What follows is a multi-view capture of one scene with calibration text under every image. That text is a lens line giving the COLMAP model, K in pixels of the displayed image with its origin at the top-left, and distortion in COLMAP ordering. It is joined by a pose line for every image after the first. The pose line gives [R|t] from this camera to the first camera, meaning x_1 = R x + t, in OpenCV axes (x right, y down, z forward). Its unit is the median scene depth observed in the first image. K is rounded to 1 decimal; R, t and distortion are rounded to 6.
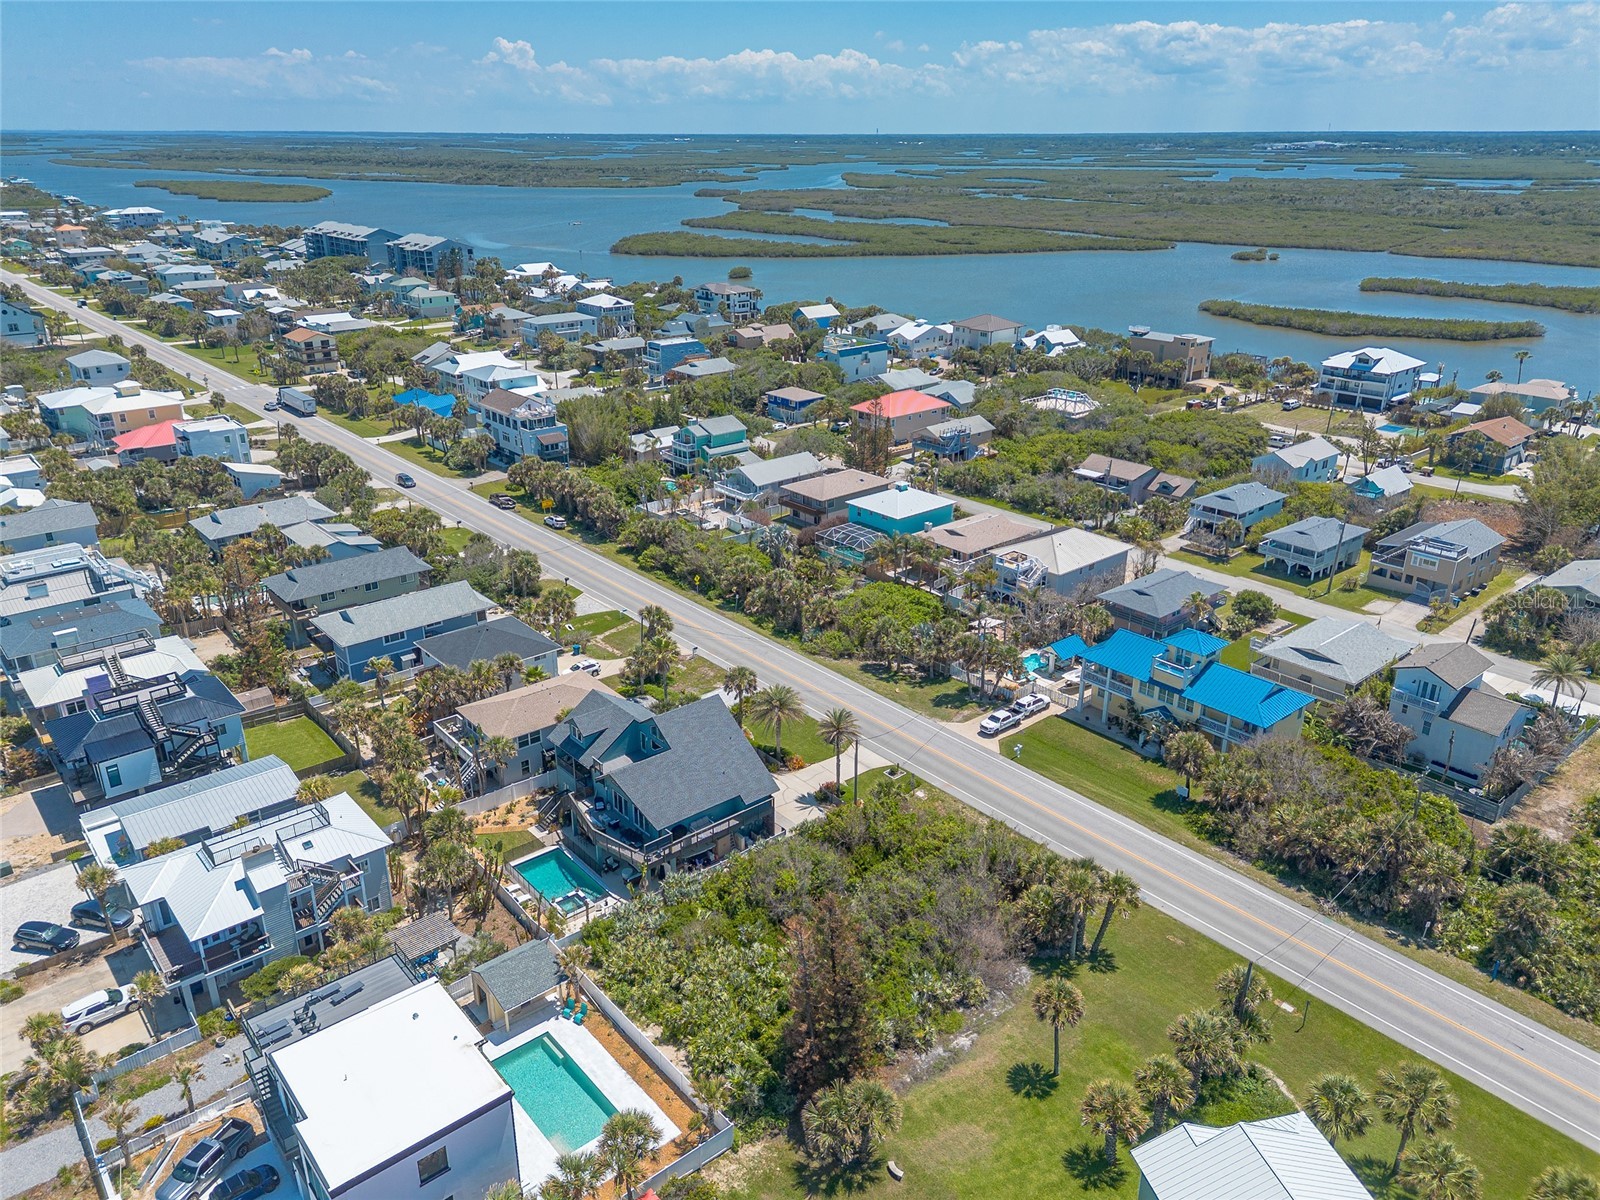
lens RADIAL K [[1140.0, 0, 797.6], [0, 1140.0, 602.2], [0, 0, 1]] dist [0.092243, -0.099152]
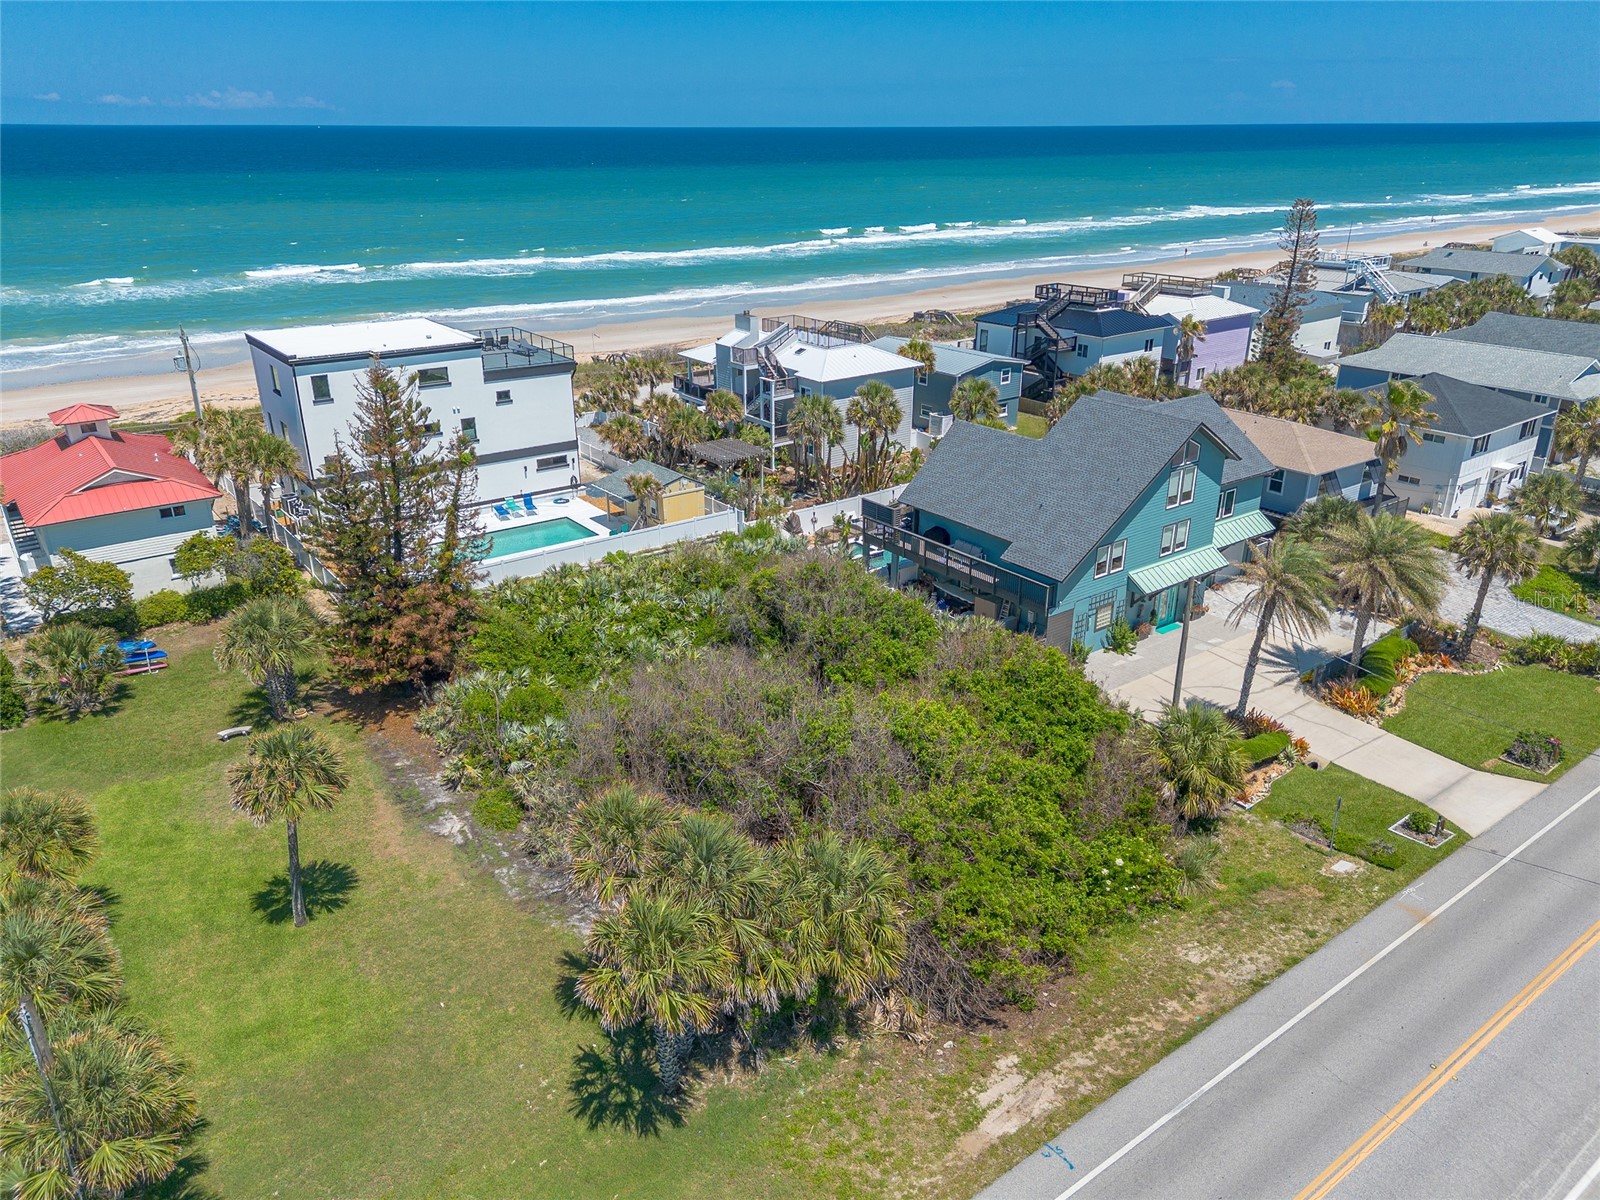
lens RADIAL K [[1137.5, 0, 798.5], [0, 1137.5, 602.5], [0, 0, 1]] dist [0.074400, -0.073367]
pose [[-0.059118, 0.382506, -0.922060, 0.237526], [-0.376876, 0.846766, 0.375435, 0.012428], [0.924375, 0.369697, 0.094098, 0.429409]]
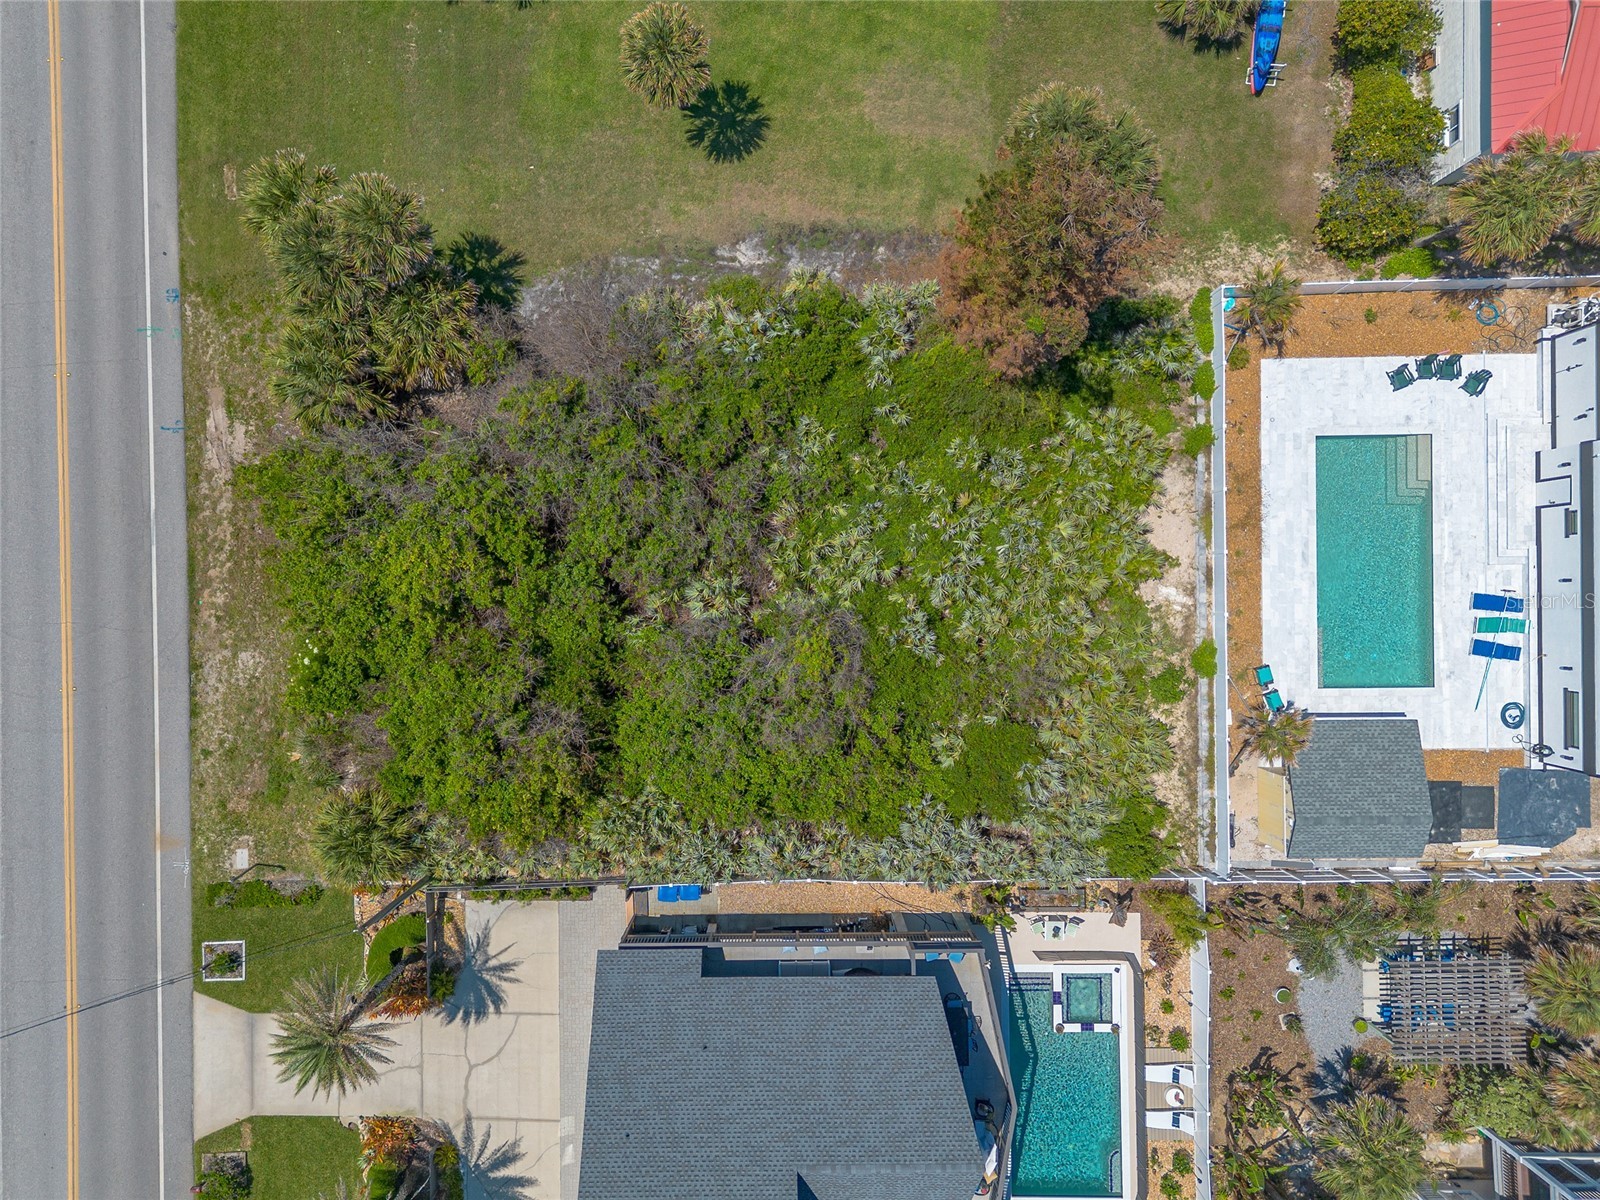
lens RADIAL K [[1140.0, 0, 797.6], [0, 1140.0, 602.2], [0, 0, 1]] dist [0.092243, -0.099152]
pose [[-0.771896, -0.635743, 0.002680, 0.003781], [0.247274, -0.296342, 0.922517, -0.084078], [-0.585690, 0.712749, 0.385948, 0.358229]]
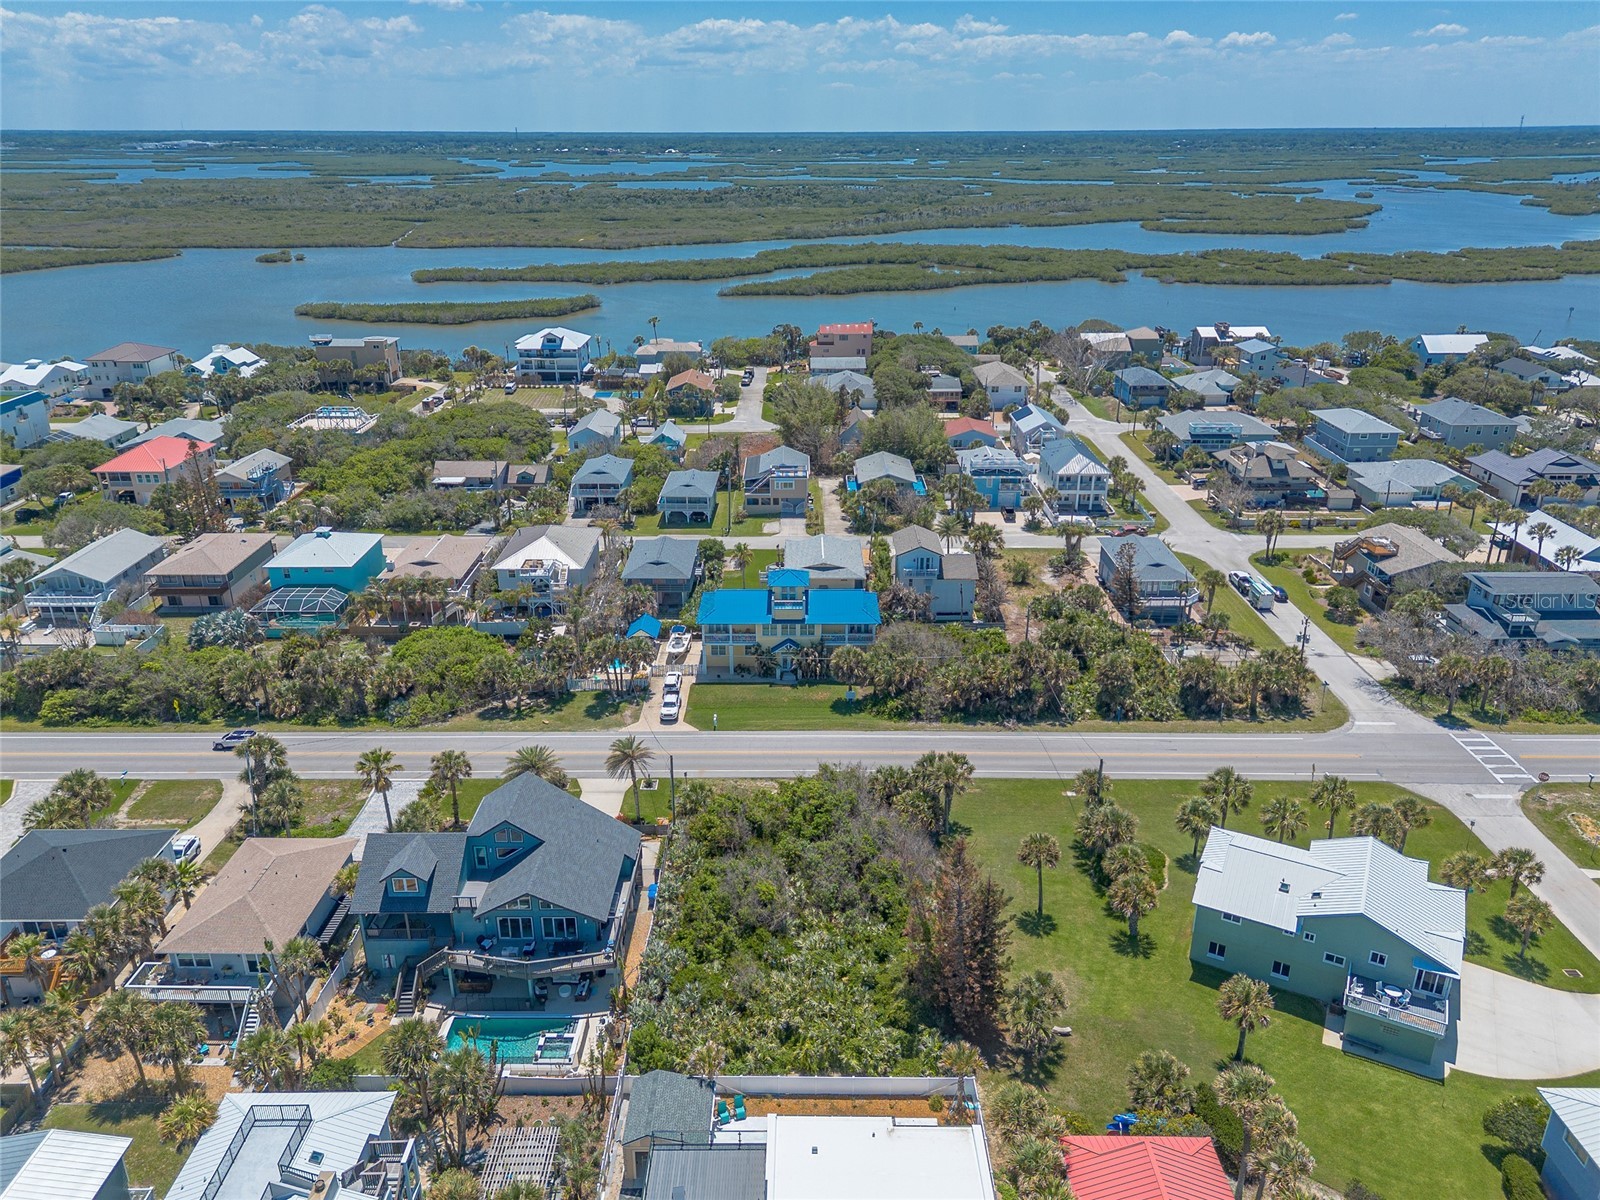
lens RADIAL K [[1137.5, 0, 798.5], [0, 1137.5, 602.5], [0, 0, 1]] dist [0.074400, -0.073367]
pose [[0.650777, -0.291415, 0.701118, -0.273311], [0.289470, 0.948895, 0.125717, -0.049842], [-0.701923, 0.121139, 0.701875, 0.112430]]
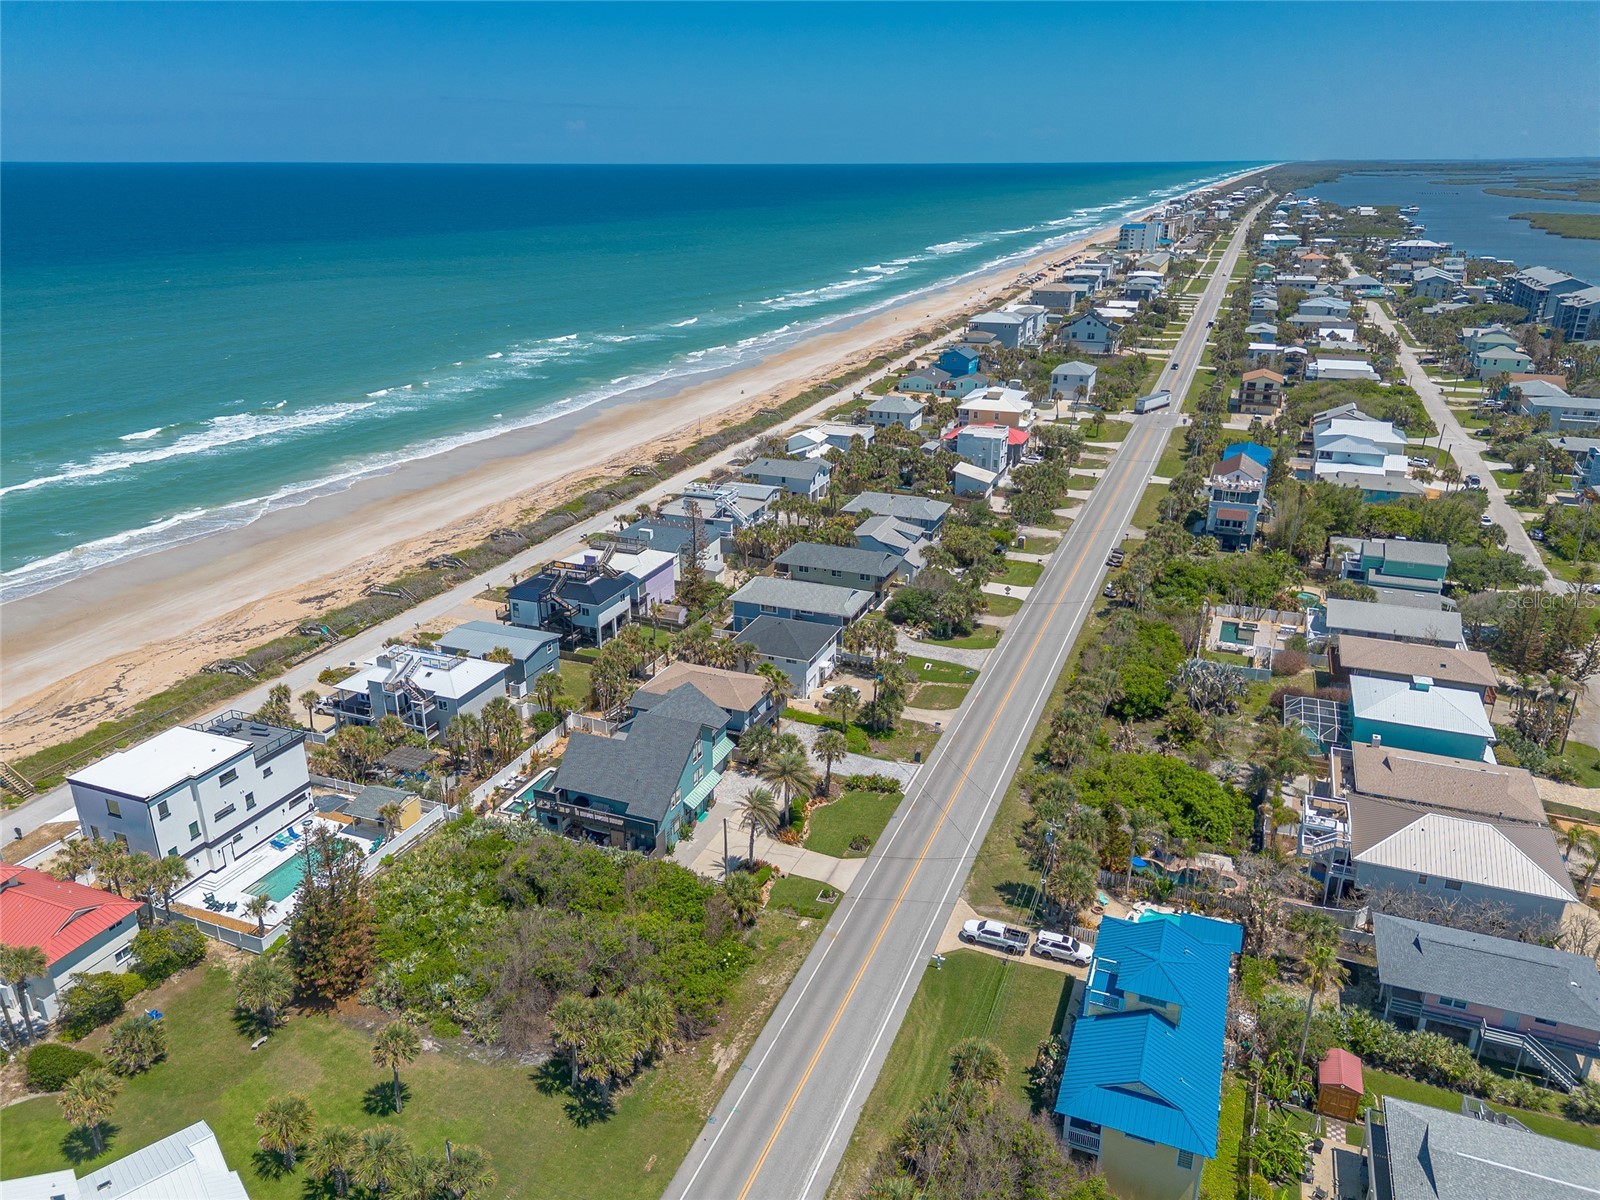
lens RADIAL K [[1137.5, 0, 798.5], [0, 1137.5, 602.5], [0, 0, 1]] dist [0.074400, -0.073367]
pose [[0.463840, 0.317142, -0.827208, 0.436373], [-0.332406, 0.927813, 0.169323, -0.125863], [0.821194, 0.196430, 0.535776, 0.251555]]
